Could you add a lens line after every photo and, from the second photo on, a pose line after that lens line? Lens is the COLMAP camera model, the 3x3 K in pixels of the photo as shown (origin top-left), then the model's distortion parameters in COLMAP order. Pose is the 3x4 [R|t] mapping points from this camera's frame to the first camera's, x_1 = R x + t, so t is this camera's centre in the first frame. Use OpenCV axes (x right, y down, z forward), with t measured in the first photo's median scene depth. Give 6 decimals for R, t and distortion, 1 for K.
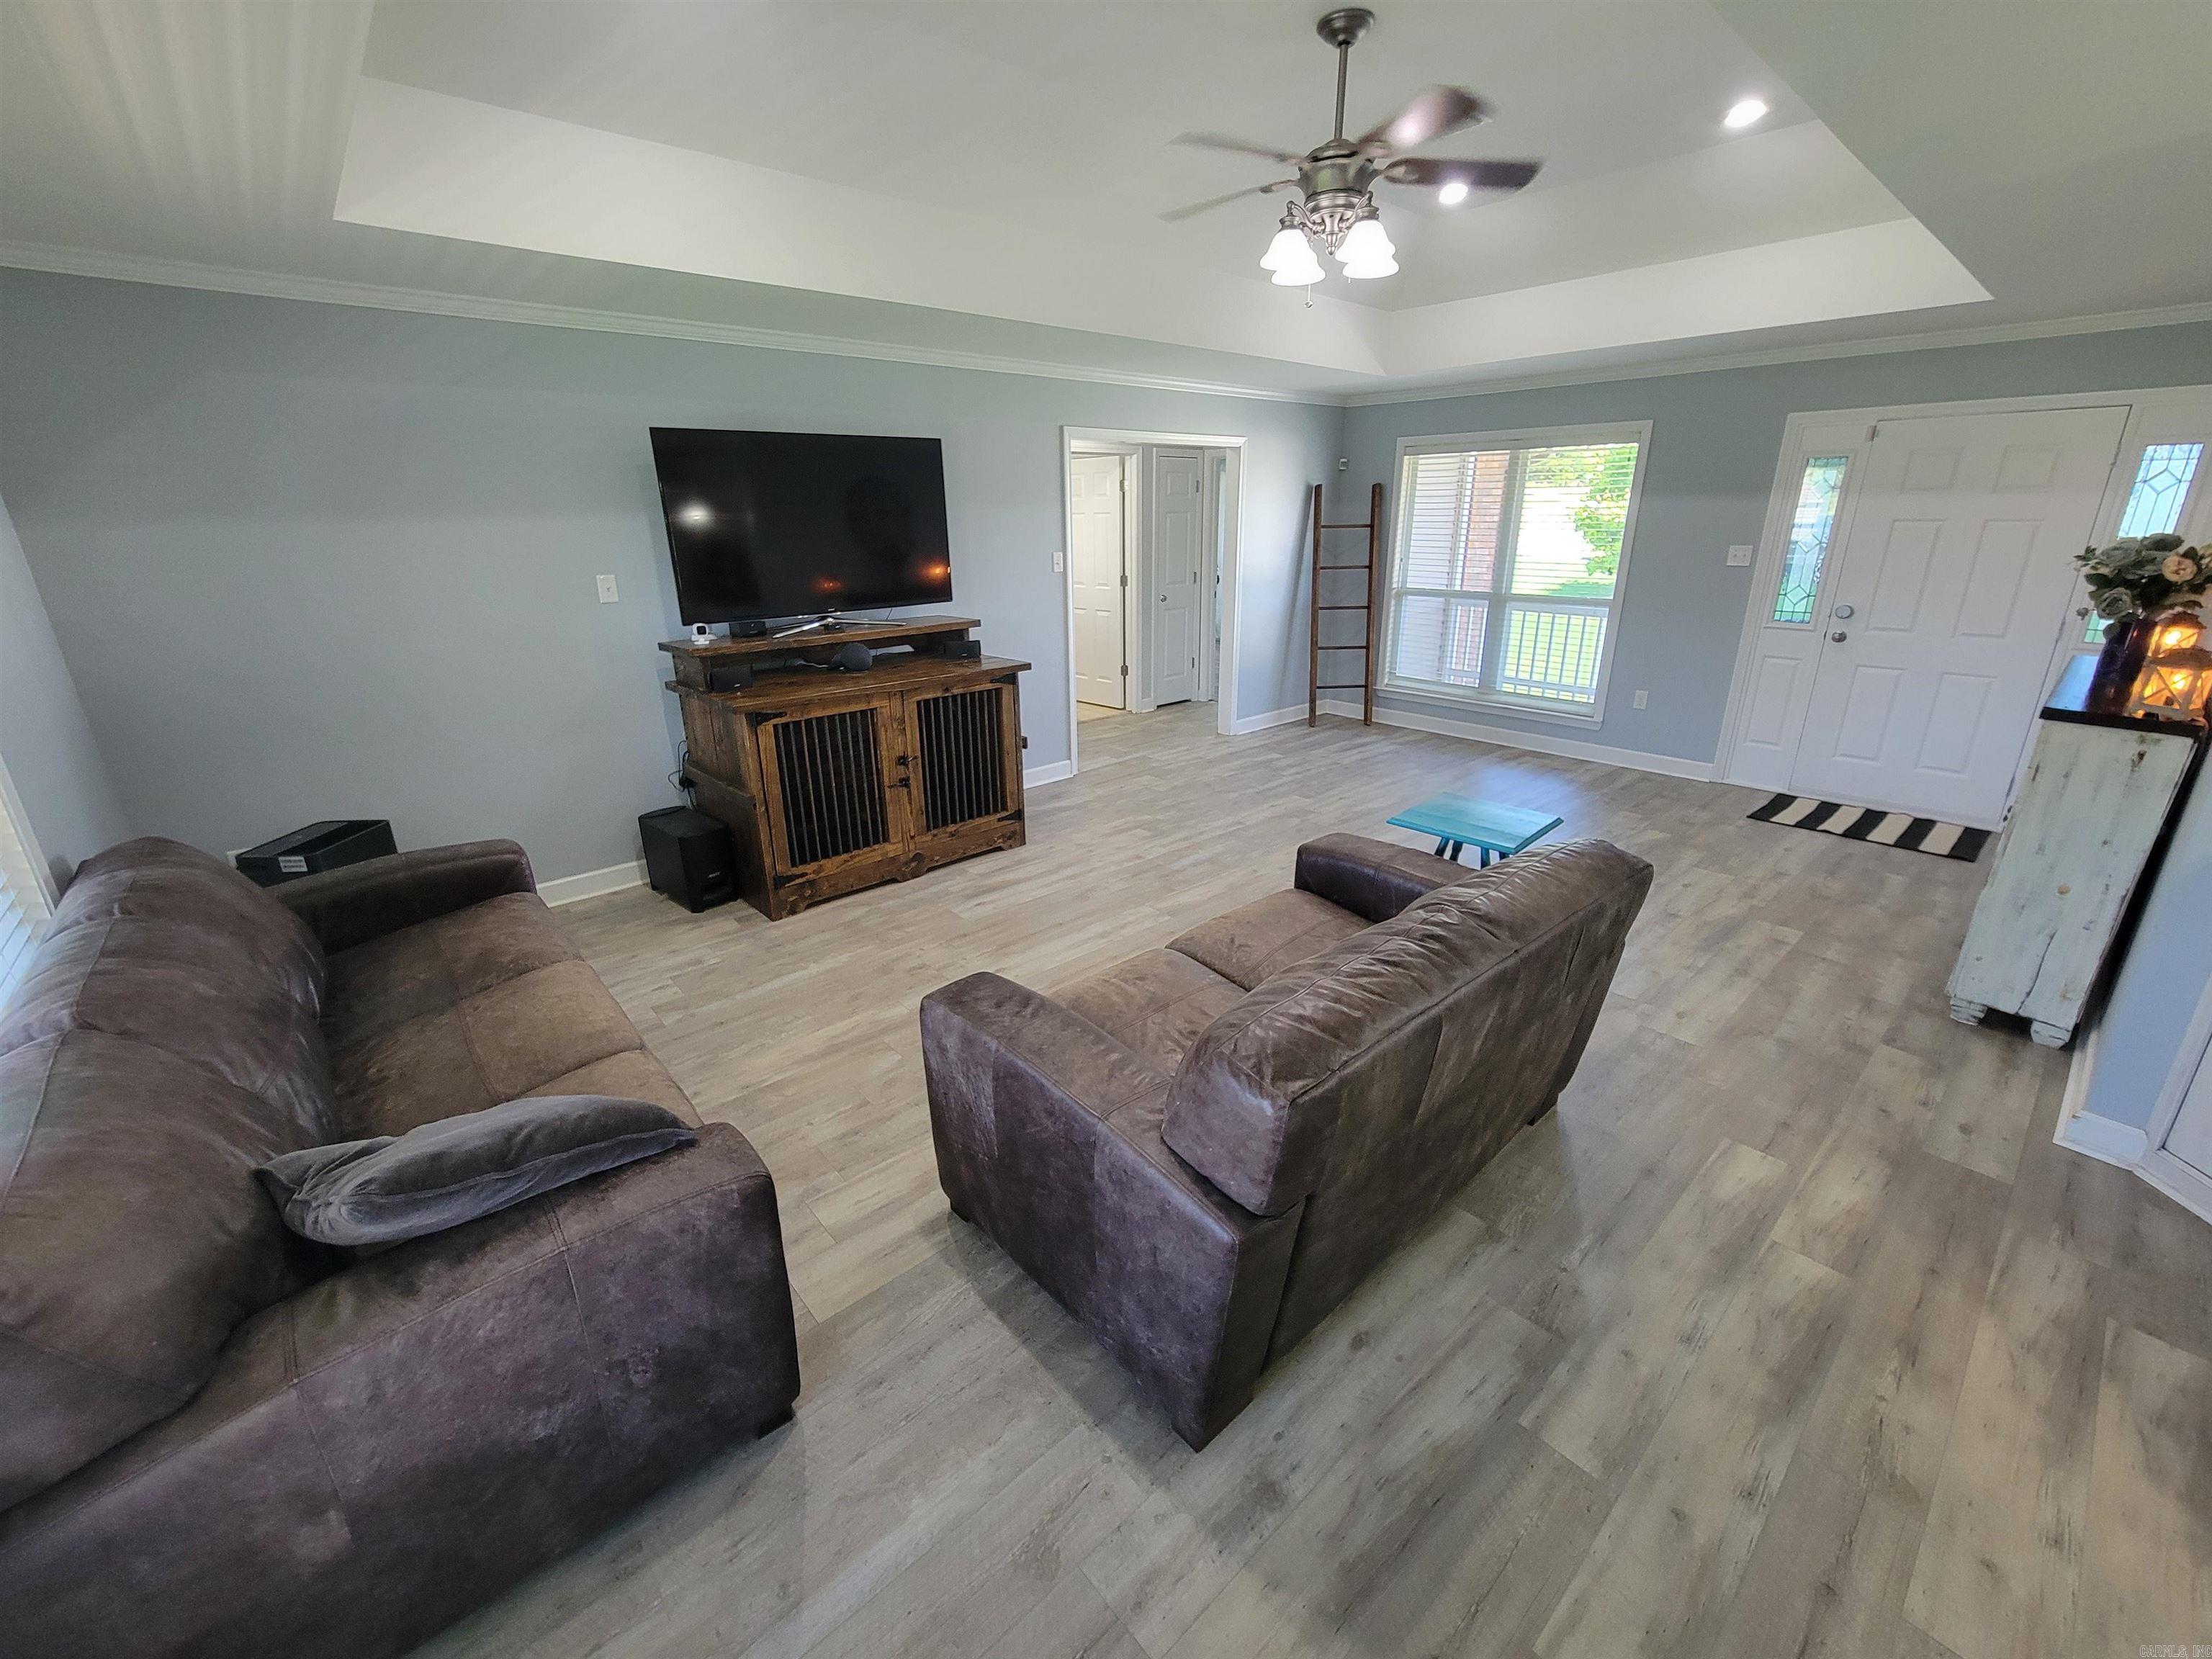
lens RADIAL K [[900.3, 0, 1095.4], [0, 900.3, 822.4], [0, 0, 1]] dist [-0.002292, 0.001385]
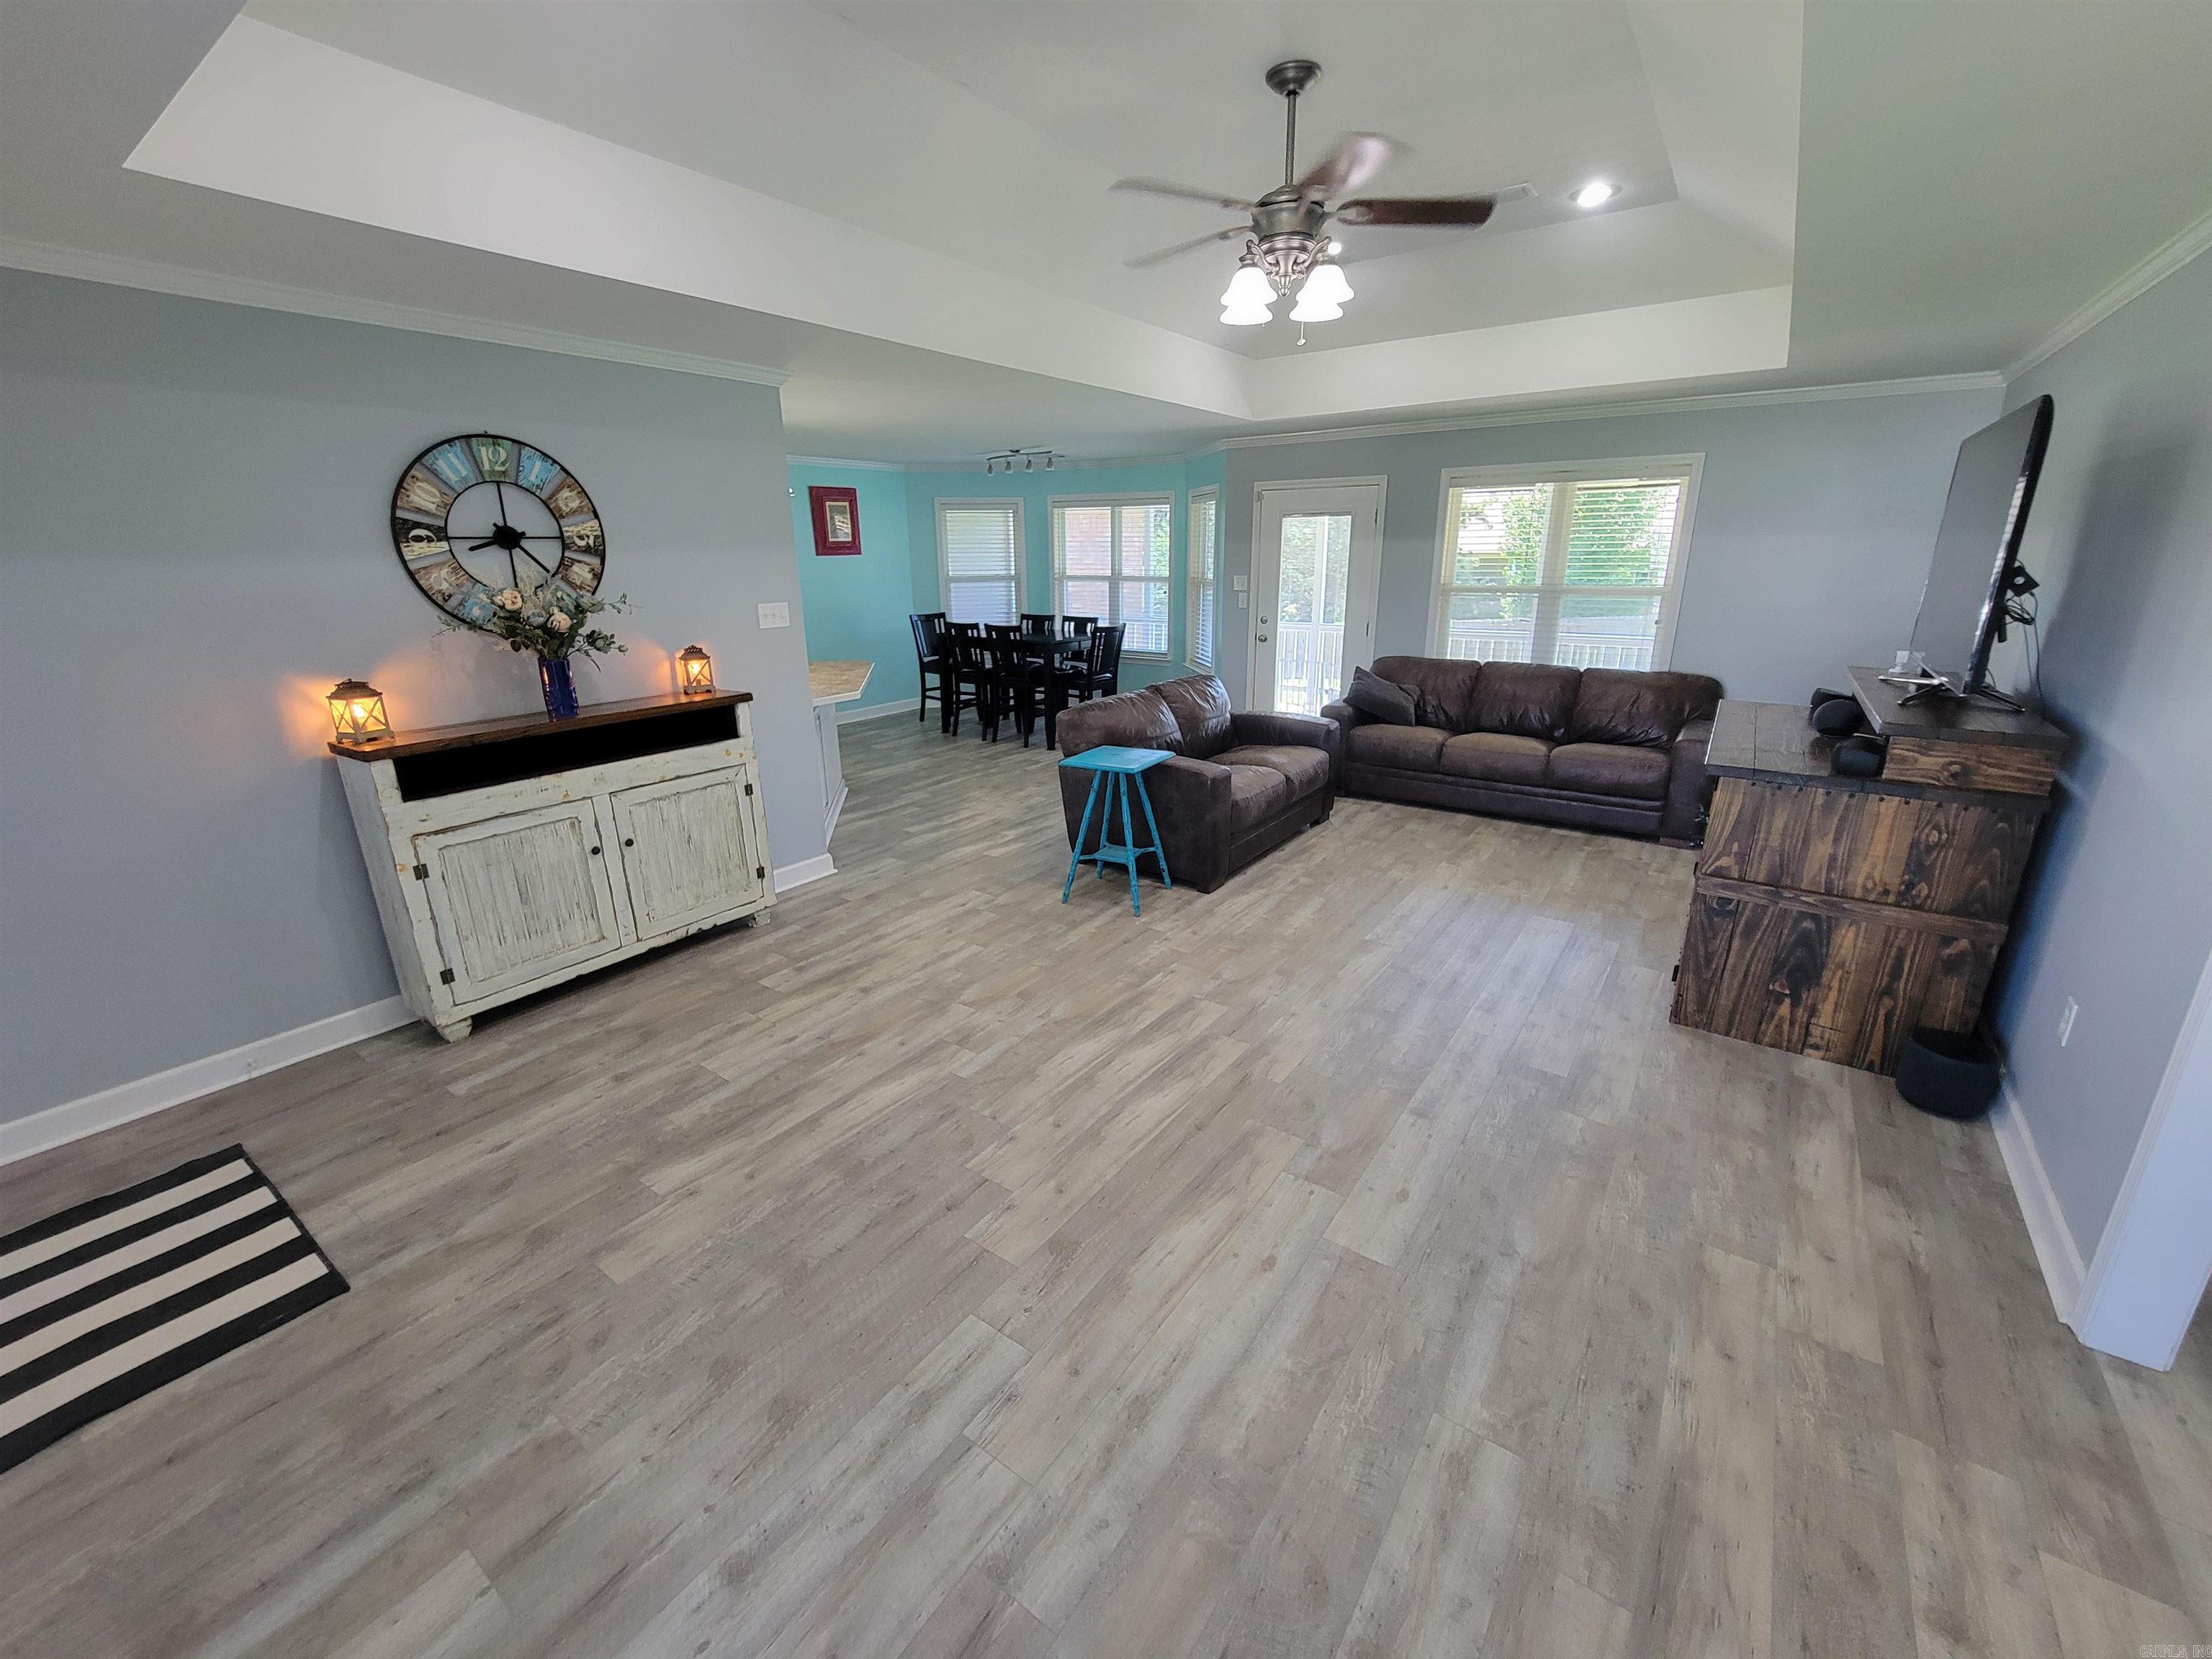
lens RADIAL K [[906.9, 0, 1094.2], [0, 906.9, 816.1], [0, 0, 1]] dist [0.001598, -0.000475]
pose [[-0.974772, 0.088805, -0.204775, 0.520031], [-0.047700, 0.813364, 0.579797, -0.526046], [0.218045, 0.574937, -0.788608, 1.491939]]
